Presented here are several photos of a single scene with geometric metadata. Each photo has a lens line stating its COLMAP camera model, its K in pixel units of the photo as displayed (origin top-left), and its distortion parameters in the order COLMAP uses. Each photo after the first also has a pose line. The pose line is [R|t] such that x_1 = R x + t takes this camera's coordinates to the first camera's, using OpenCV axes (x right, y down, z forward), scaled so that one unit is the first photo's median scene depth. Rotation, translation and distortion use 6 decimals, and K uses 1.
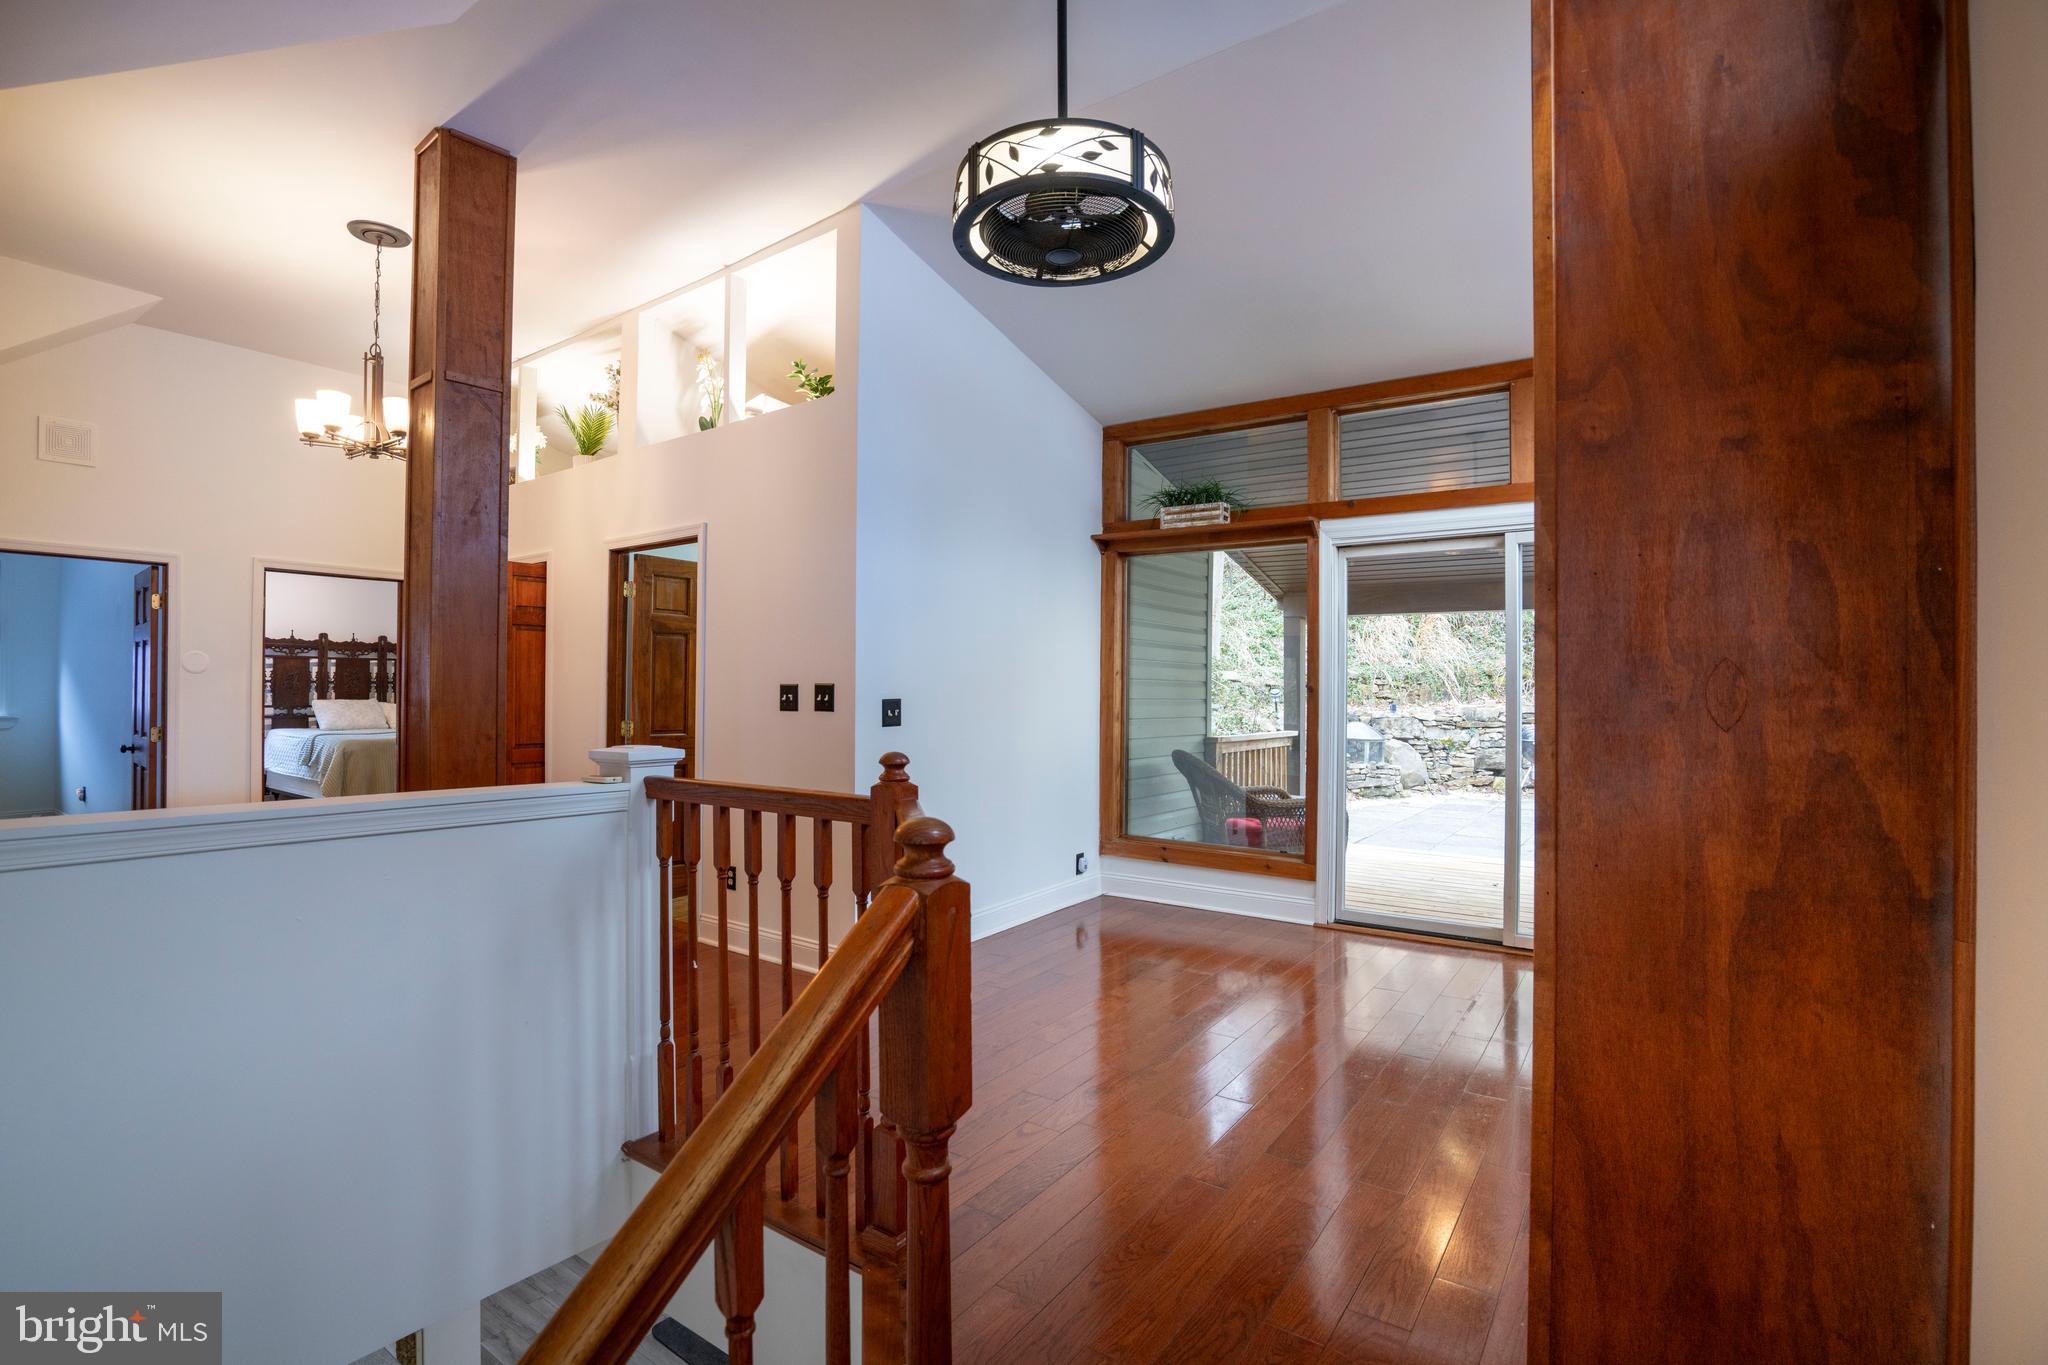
lens RADIAL K [[947.9, 0, 1038.1], [0, 947.9, 688.5], [0, 0, 1]] dist [-0.037084, 0.008217]
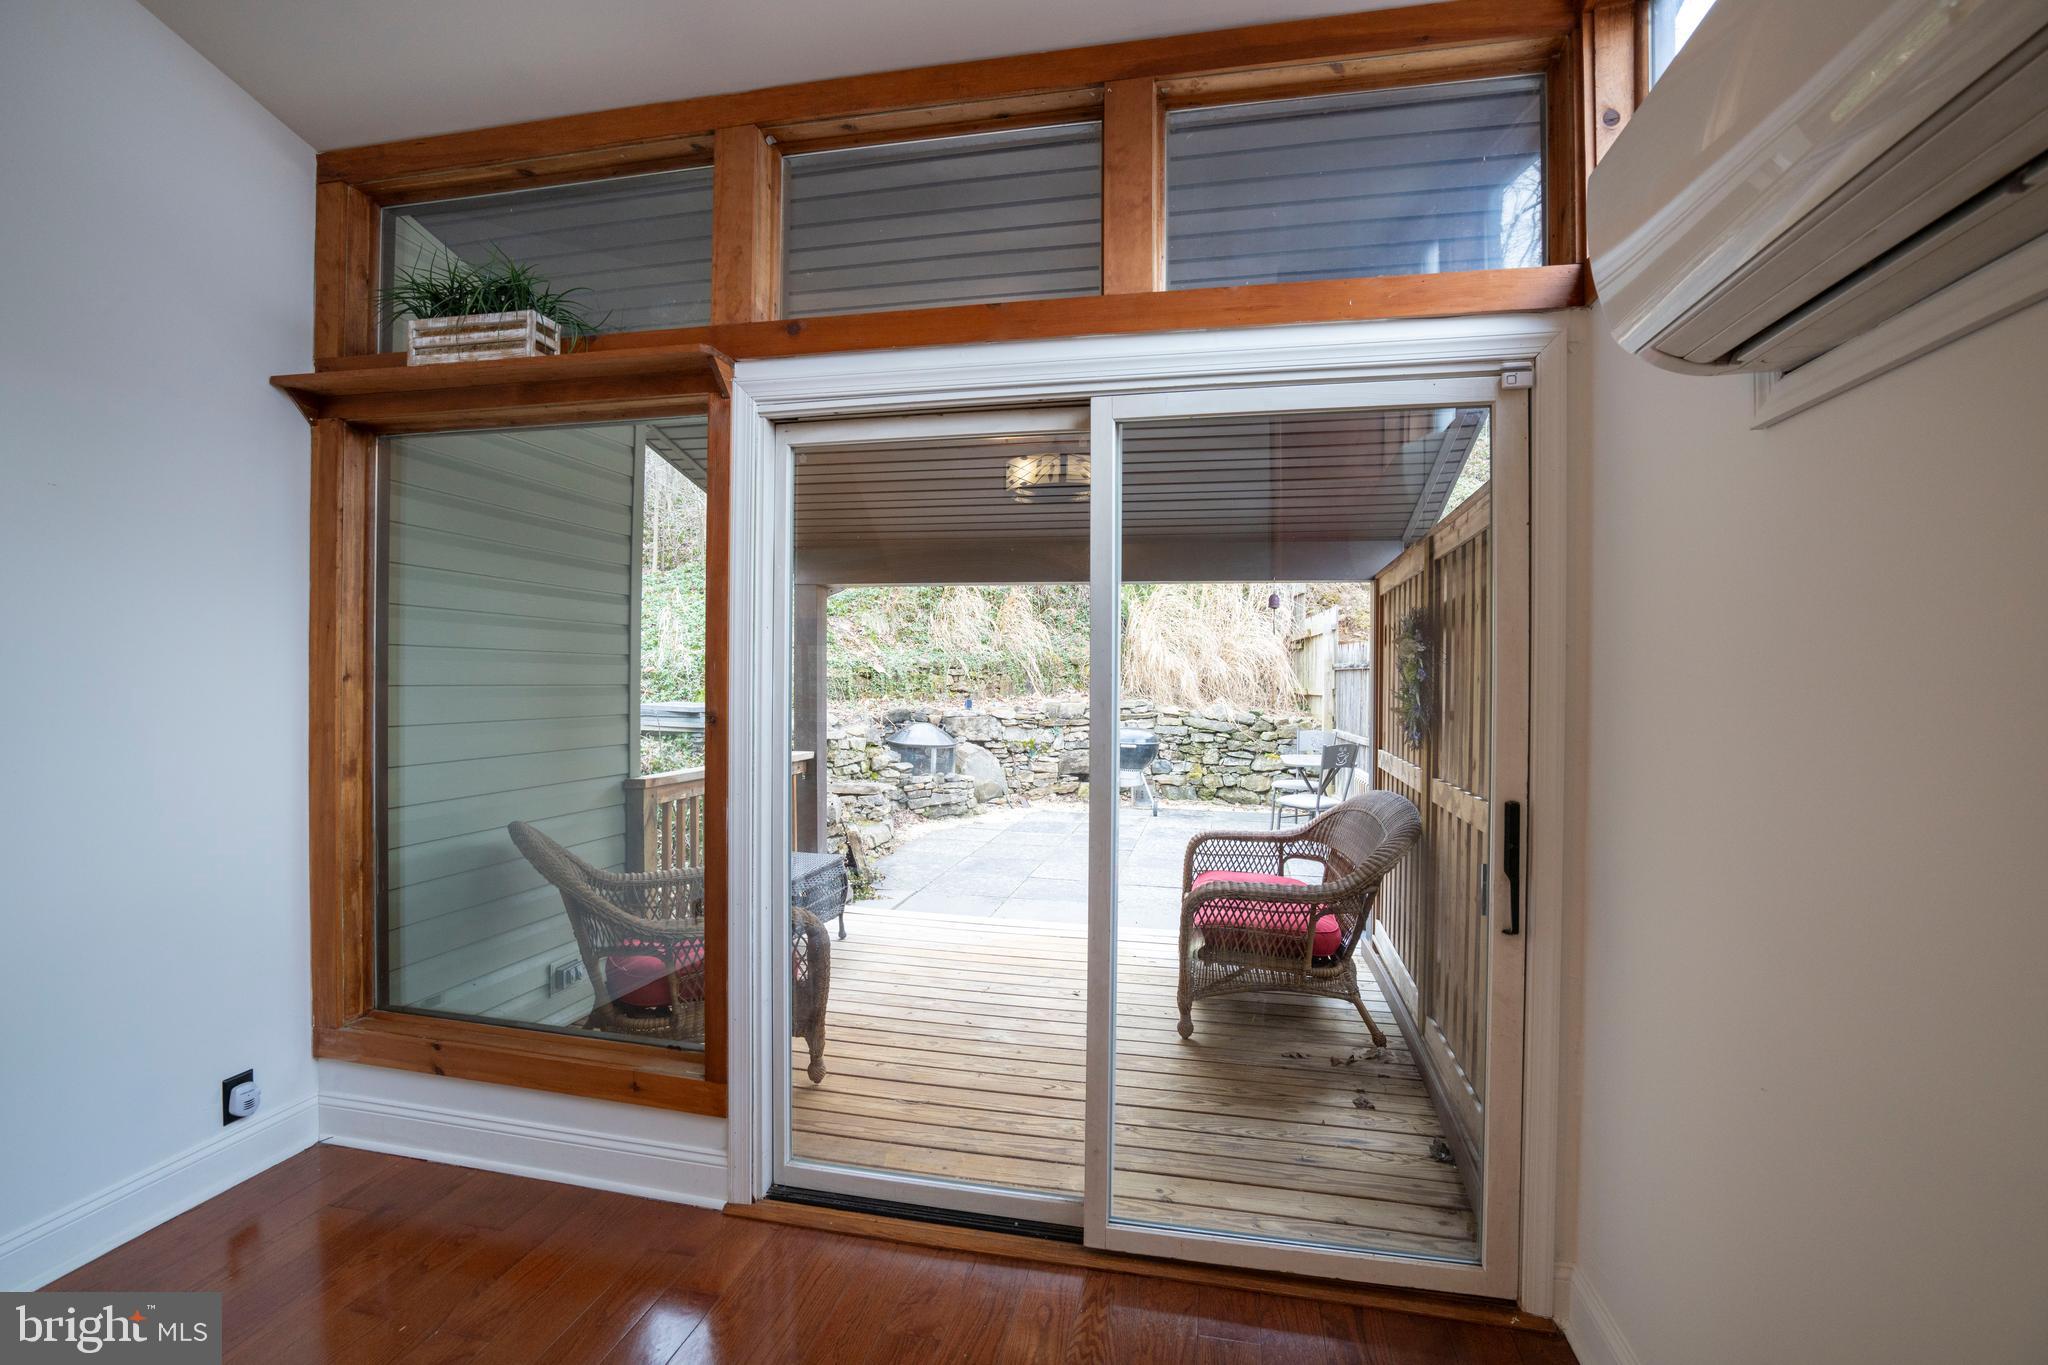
lens RADIAL K [[947.9, 0, 1024.4], [0, 947.9, 687.7], [0, 0, 1]] dist [-0.037084, 0.008217]
pose [[0.924858, -0.003291, 0.380299, 0.217264], [-0.004404, 0.999803, 0.019362, -0.020950], [-0.380287, -0.019582, 0.924661, 0.433999]]
